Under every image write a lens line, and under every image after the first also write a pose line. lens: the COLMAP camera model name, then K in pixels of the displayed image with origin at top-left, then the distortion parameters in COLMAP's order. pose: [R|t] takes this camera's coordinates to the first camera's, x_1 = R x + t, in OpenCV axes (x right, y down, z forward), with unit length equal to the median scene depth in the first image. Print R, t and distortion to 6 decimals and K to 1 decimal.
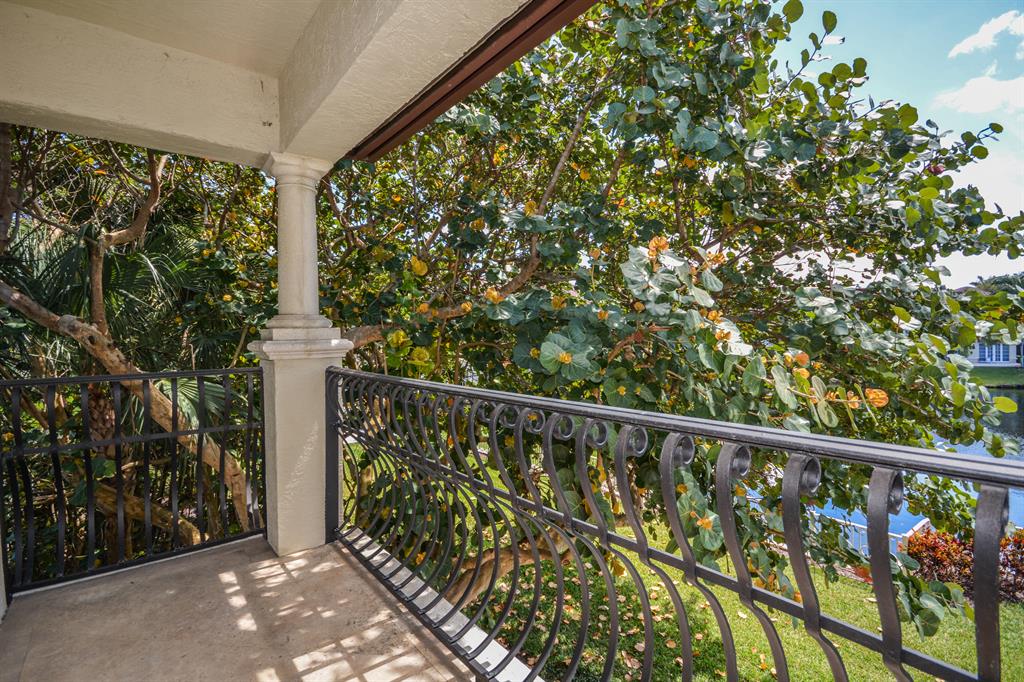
lens RADIAL K [[463.3, 0, 513.0], [0, 463.3, 340.2], [0, 0, 1]] dist [0.004827, -0.007793]
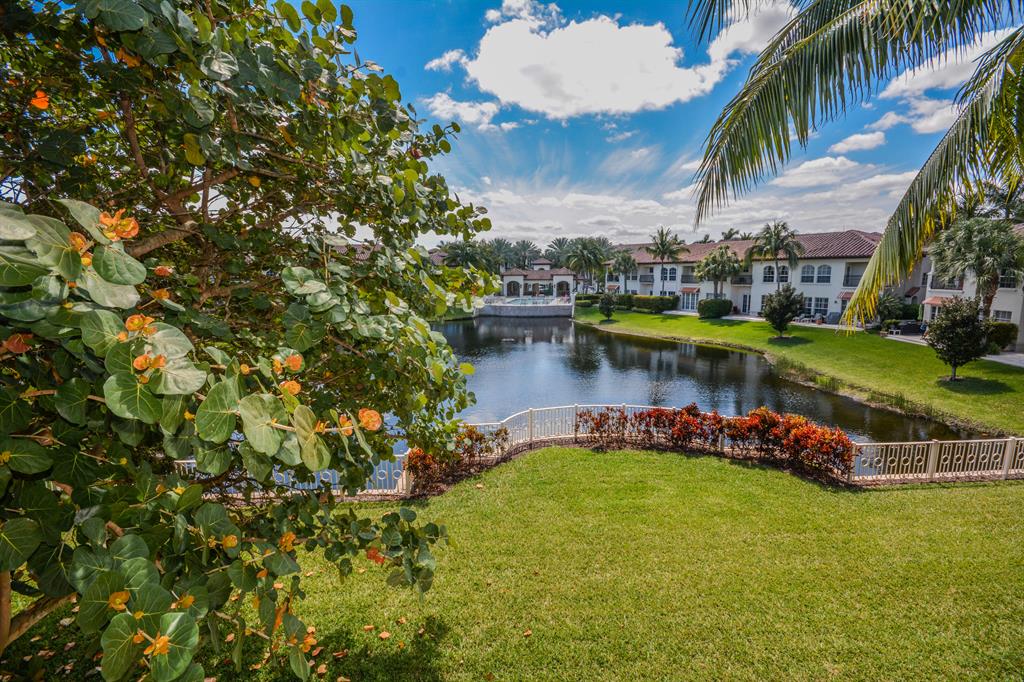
lens RADIAL K [[463.3, 0, 511.7], [0, 463.3, 325.9], [0, 0, 1]] dist [0.004827, -0.007793]
pose [[0.594451, -0.075542, 0.800576, 0.154240], [0.013990, 0.996399, 0.083632, -0.056186], [-0.804010, -0.038515, 0.593367, 0.165155]]
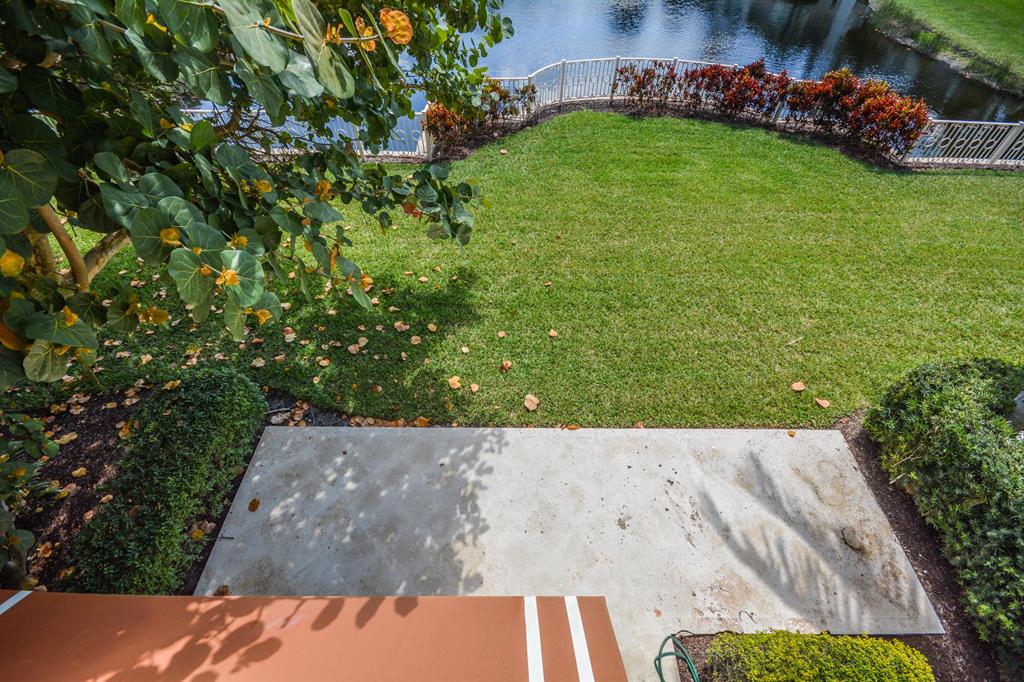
lens RADIAL K [[463.3, 0, 509.7], [0, 463.3, 351.8], [0, 0, 1]] dist [0.004827, -0.007793]
pose [[0.636990, -0.560486, 0.529244, 0.176573], [-0.002594, 0.684990, 0.728548, -0.005920], [-0.770868, -0.465450, 0.434878, 0.234845]]
